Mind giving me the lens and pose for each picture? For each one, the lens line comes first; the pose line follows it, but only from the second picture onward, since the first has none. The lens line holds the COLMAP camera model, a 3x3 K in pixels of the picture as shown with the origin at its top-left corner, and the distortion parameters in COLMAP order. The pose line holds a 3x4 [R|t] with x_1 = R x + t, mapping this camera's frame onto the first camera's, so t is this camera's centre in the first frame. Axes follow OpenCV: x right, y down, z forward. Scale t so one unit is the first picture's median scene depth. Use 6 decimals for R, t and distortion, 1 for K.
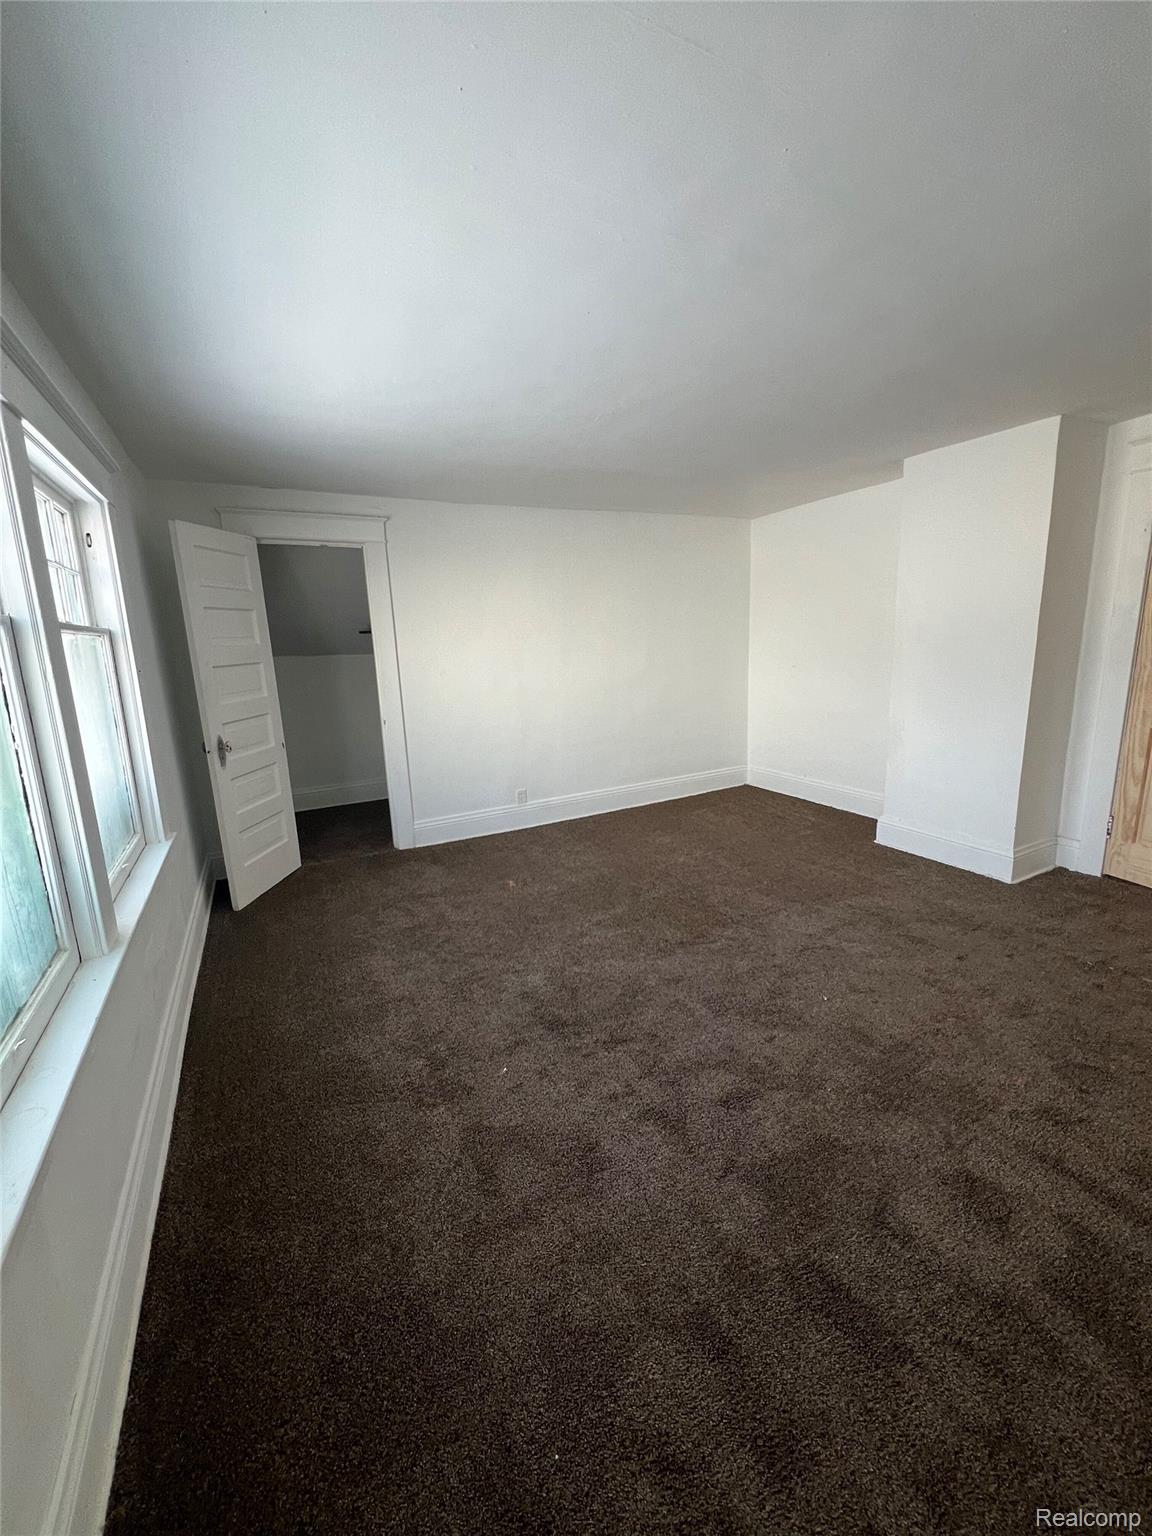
lens RADIAL K [[615.3, 0, 577.5], [0, 615.3, 763.0], [0, 0, 1]] dist [0.001473, -0.000261]
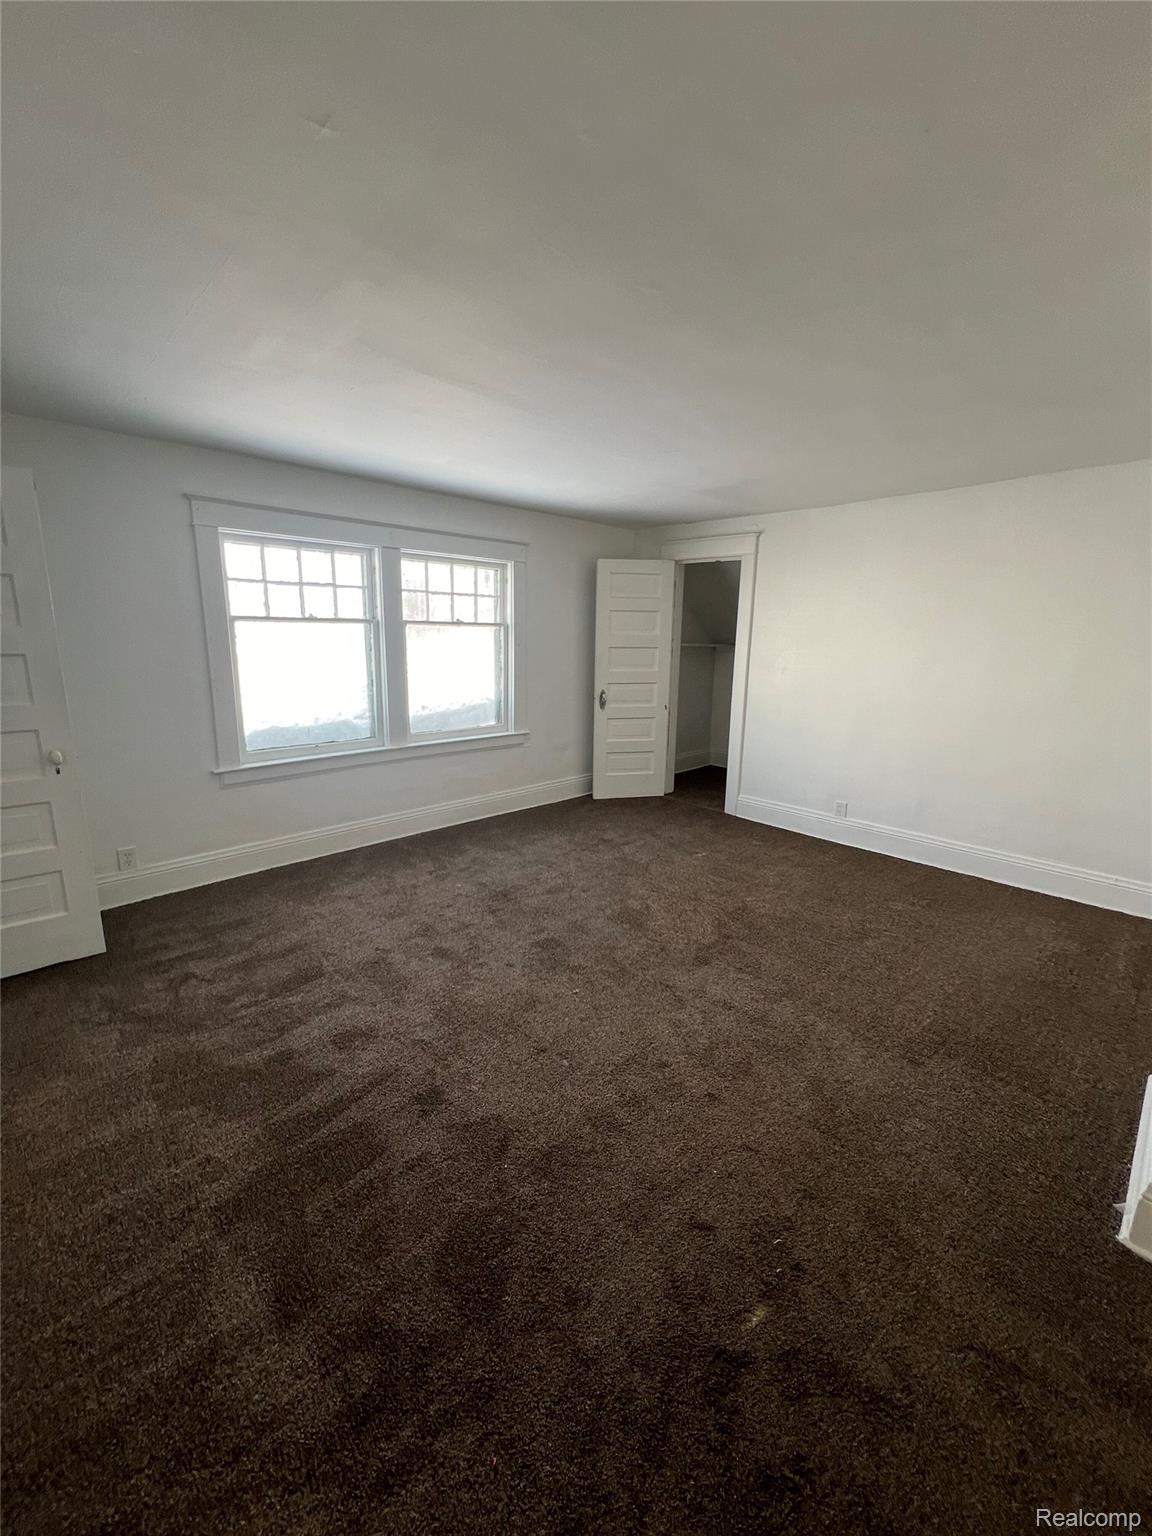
lens RADIAL K [[615.3, 0, 576.5], [0, 615.3, 762.2], [0, 0, 1]] dist [0.001473, -0.000261]
pose [[0.281487, 0.237090, -0.929814, 0.932954], [-0.220881, 0.958983, 0.177659, -0.131779], [0.933797, 0.155369, 0.322310, 0.434499]]
